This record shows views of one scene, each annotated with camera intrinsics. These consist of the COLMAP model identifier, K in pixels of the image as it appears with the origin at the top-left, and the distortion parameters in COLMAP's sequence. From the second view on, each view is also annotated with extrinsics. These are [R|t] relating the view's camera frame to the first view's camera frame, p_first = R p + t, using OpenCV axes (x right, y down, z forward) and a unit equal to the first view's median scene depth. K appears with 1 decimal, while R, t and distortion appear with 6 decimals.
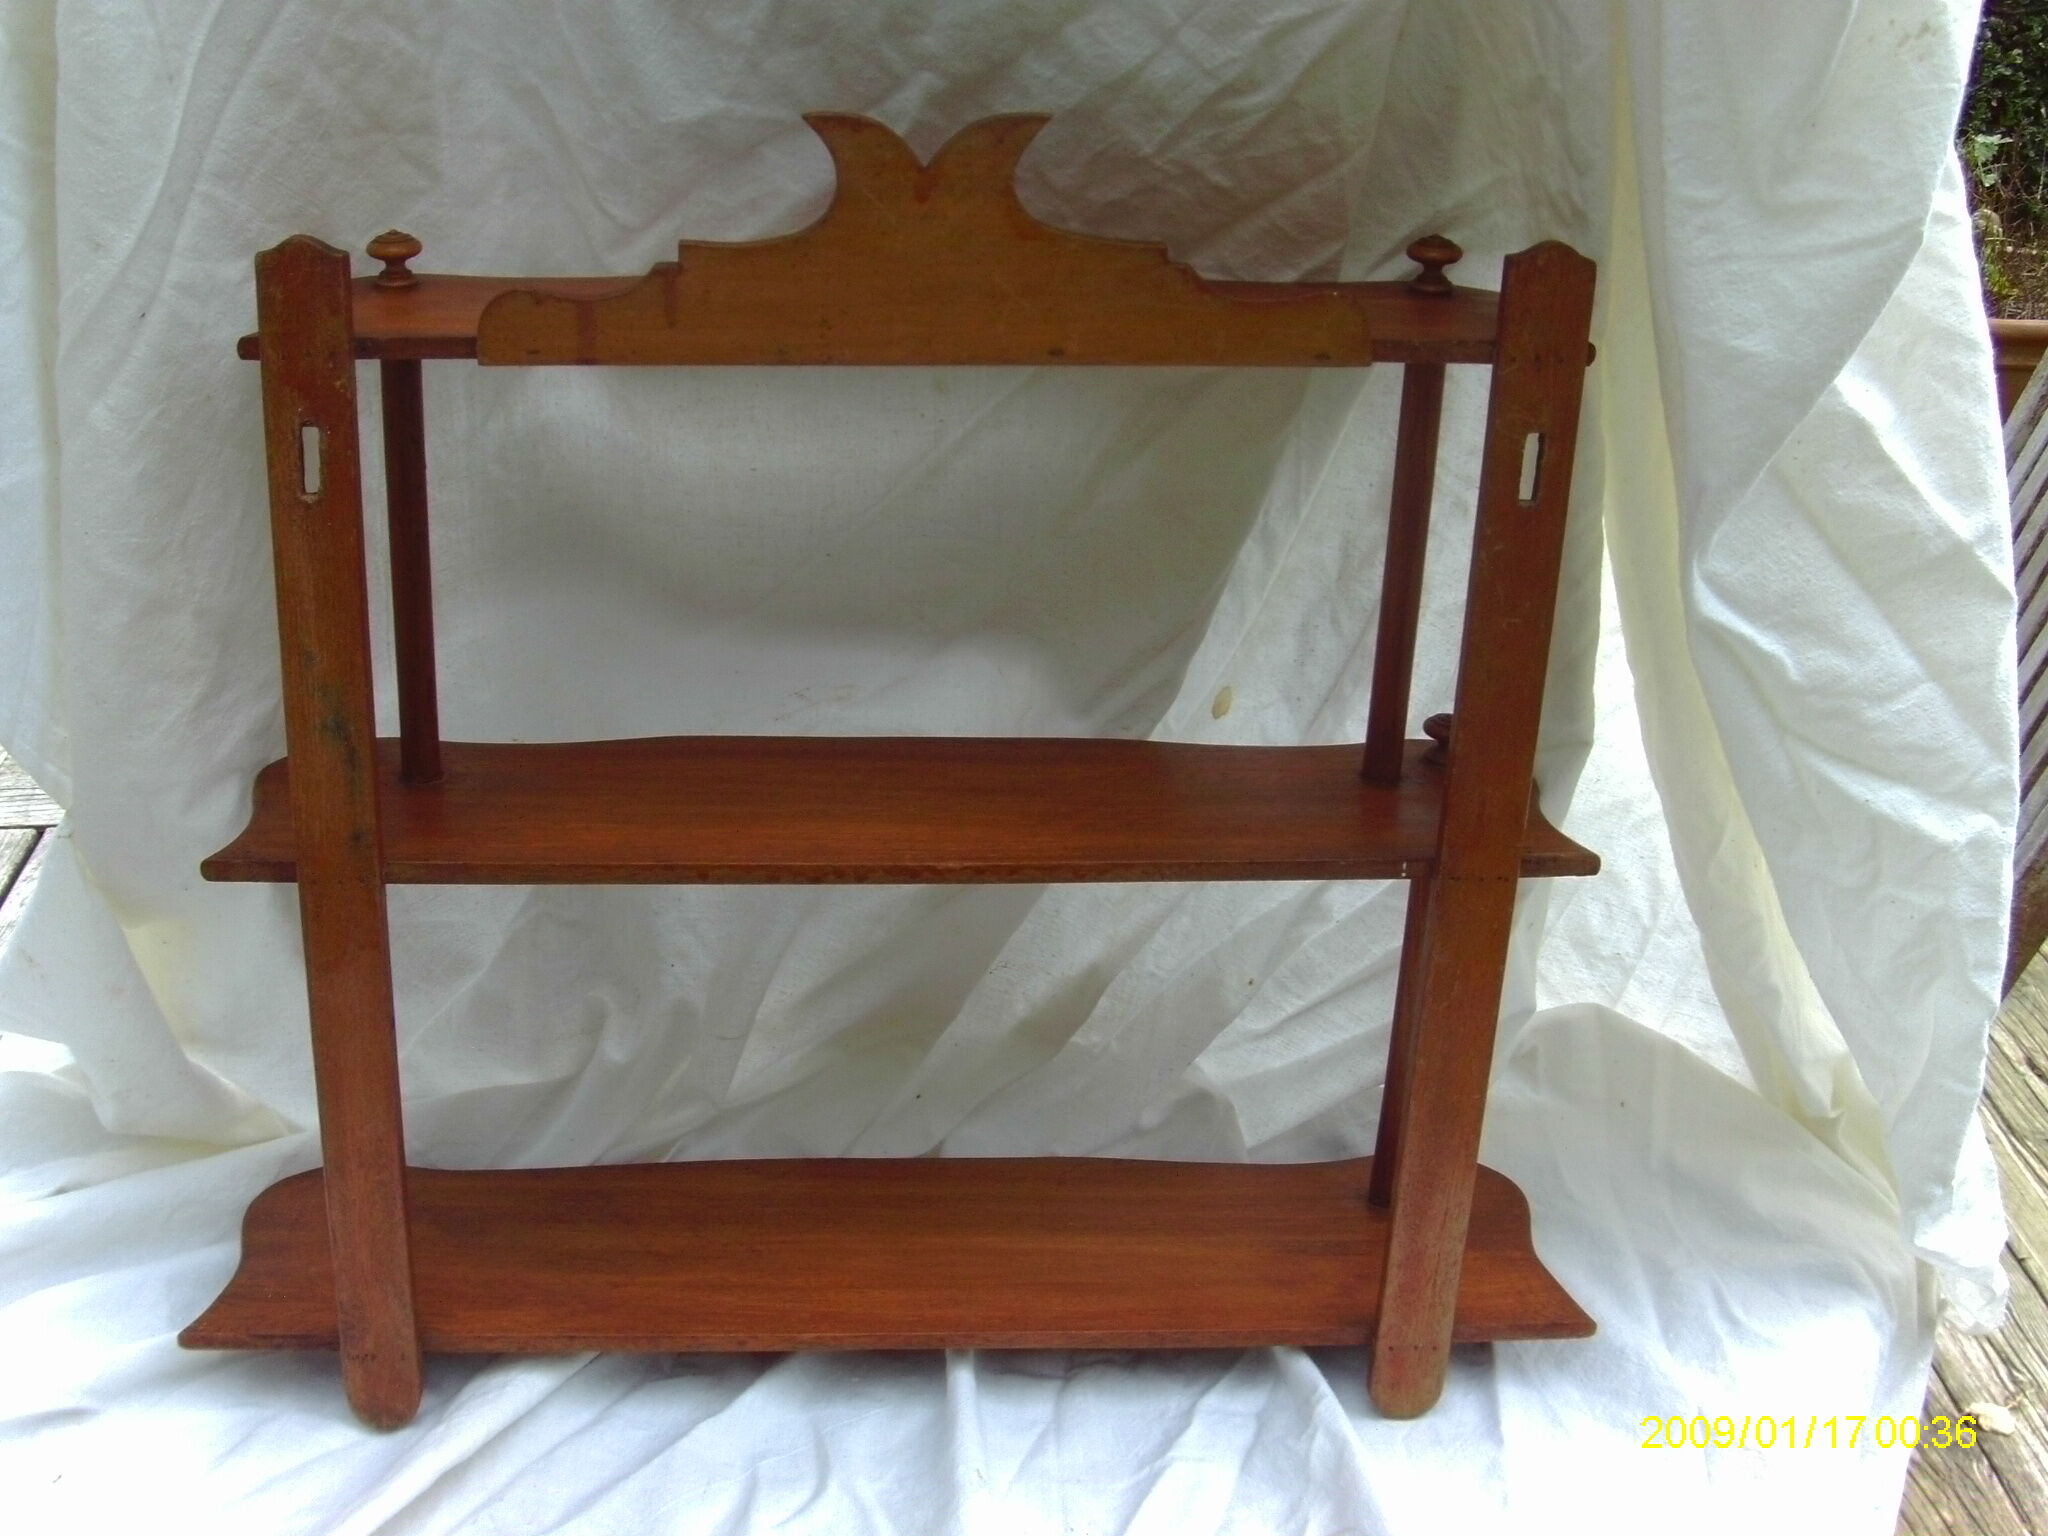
lens RADIAL K [[2278.1, 0, 1024.0], [0, 2278.1, 768.0], [0, 0, 1]] dist [-0.207612, 0.282375]
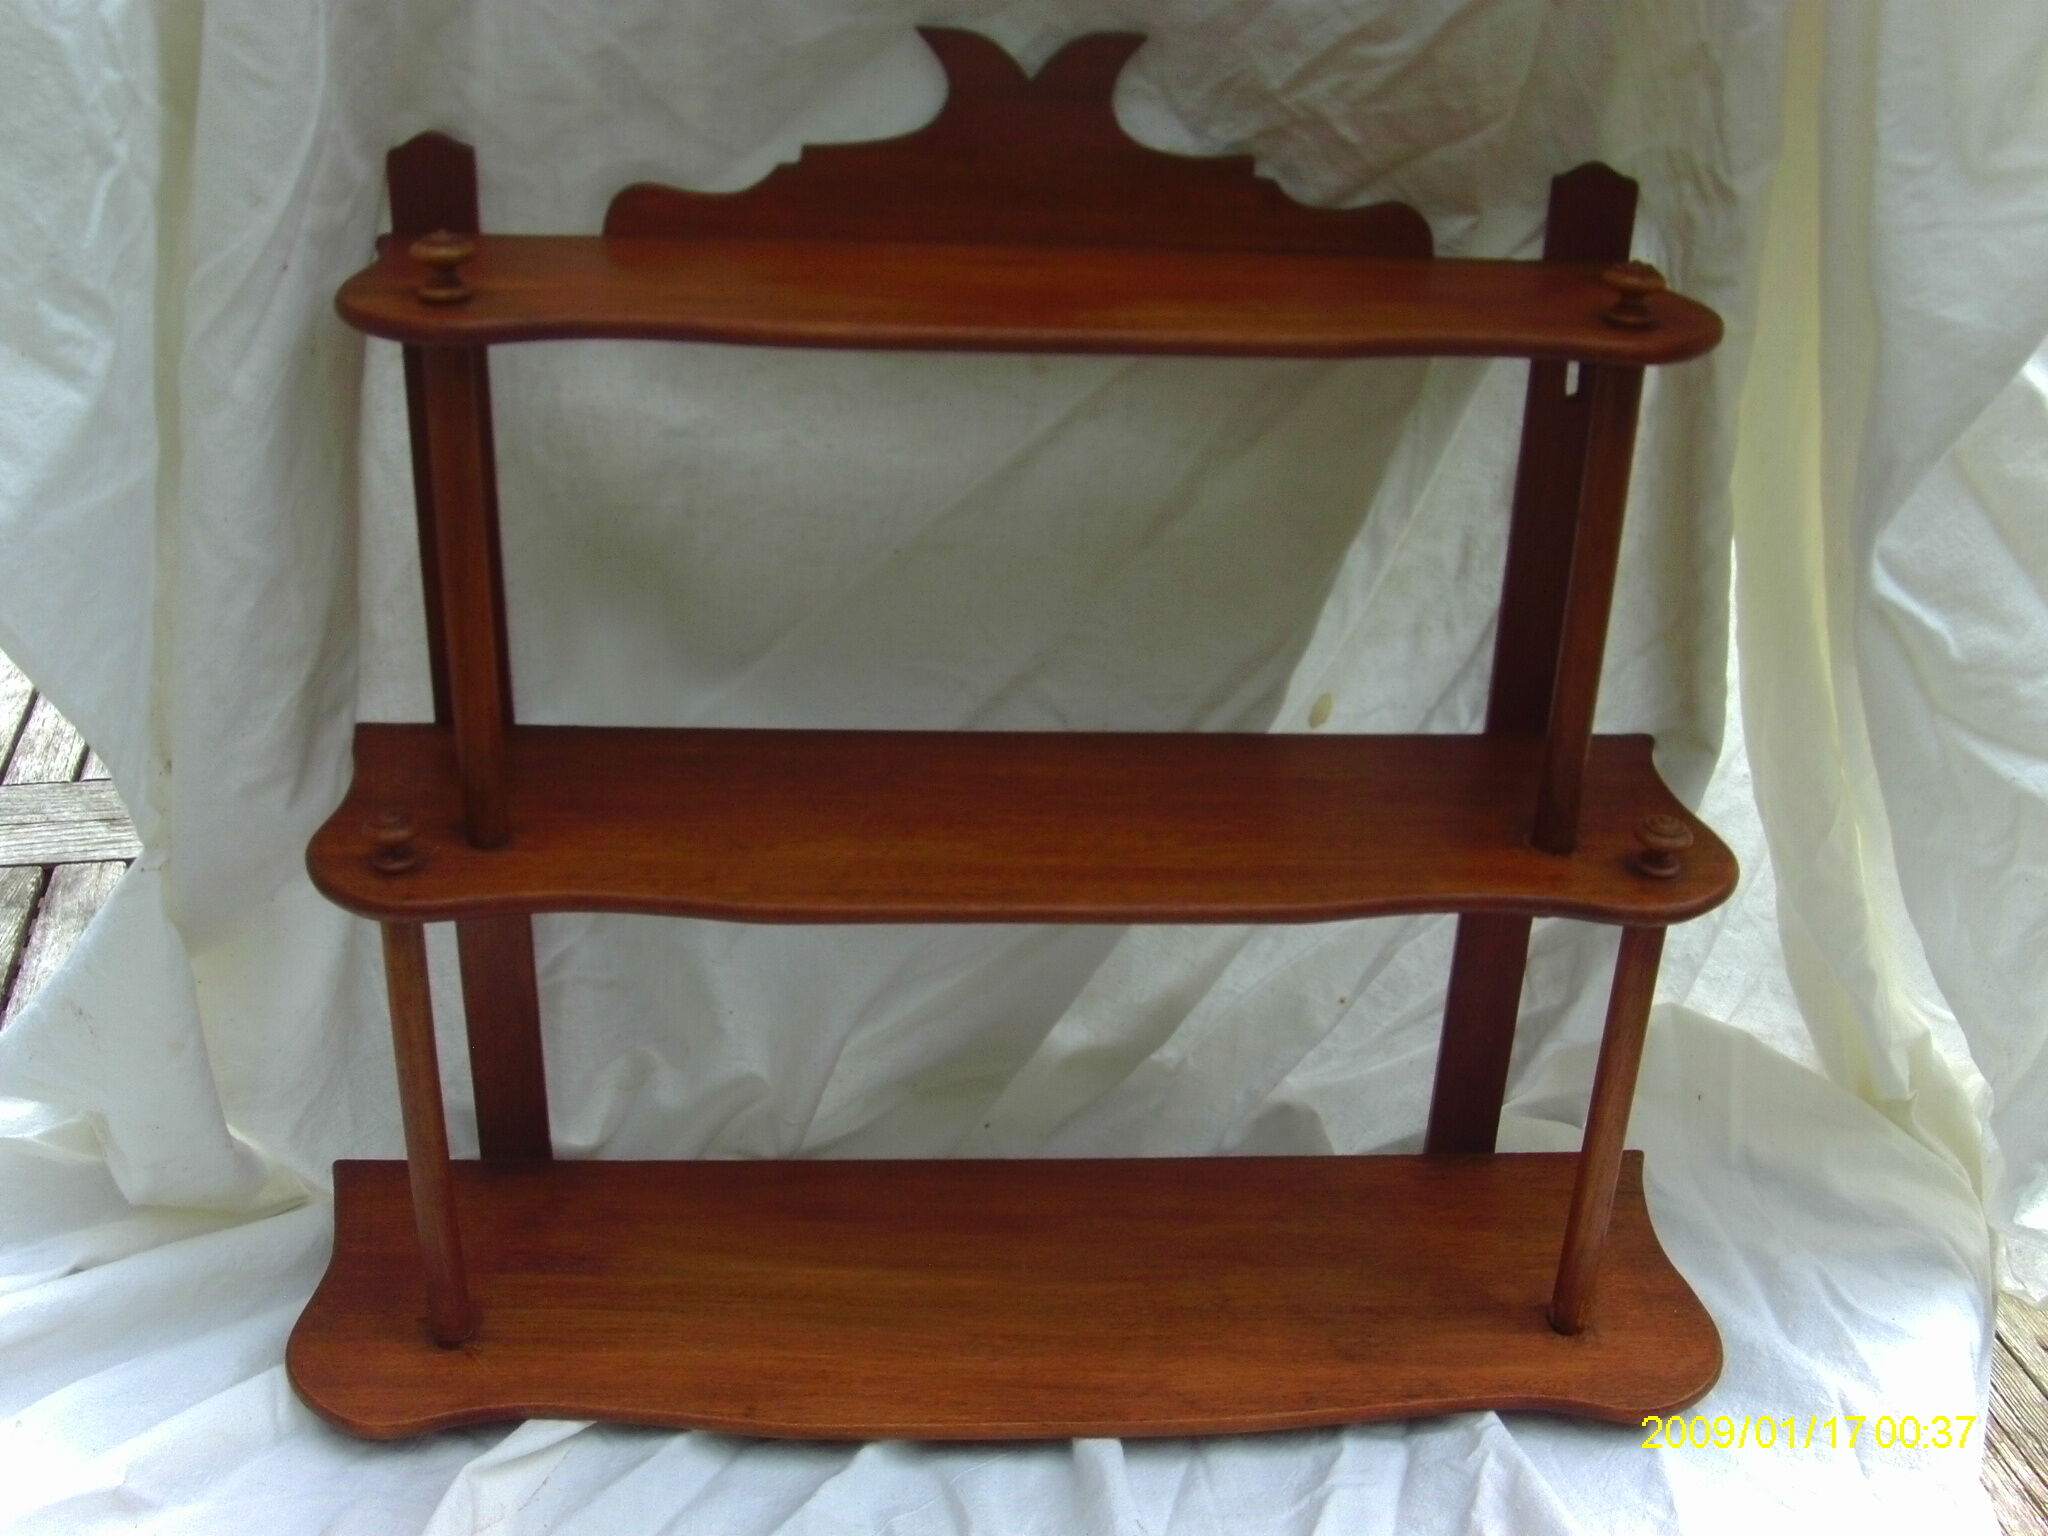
lens RADIAL K [[2278.1, 0, 1024.0], [0, 2278.1, 768.0], [0, 0, 1]] dist [-0.207612, 0.282375]
pose [[0.993710, -0.027576, 0.108537, -0.159698], [0.028141, 0.999597, -0.003683, 0.001418], [-0.108392, 0.006714, 0.994086, 0.064066]]
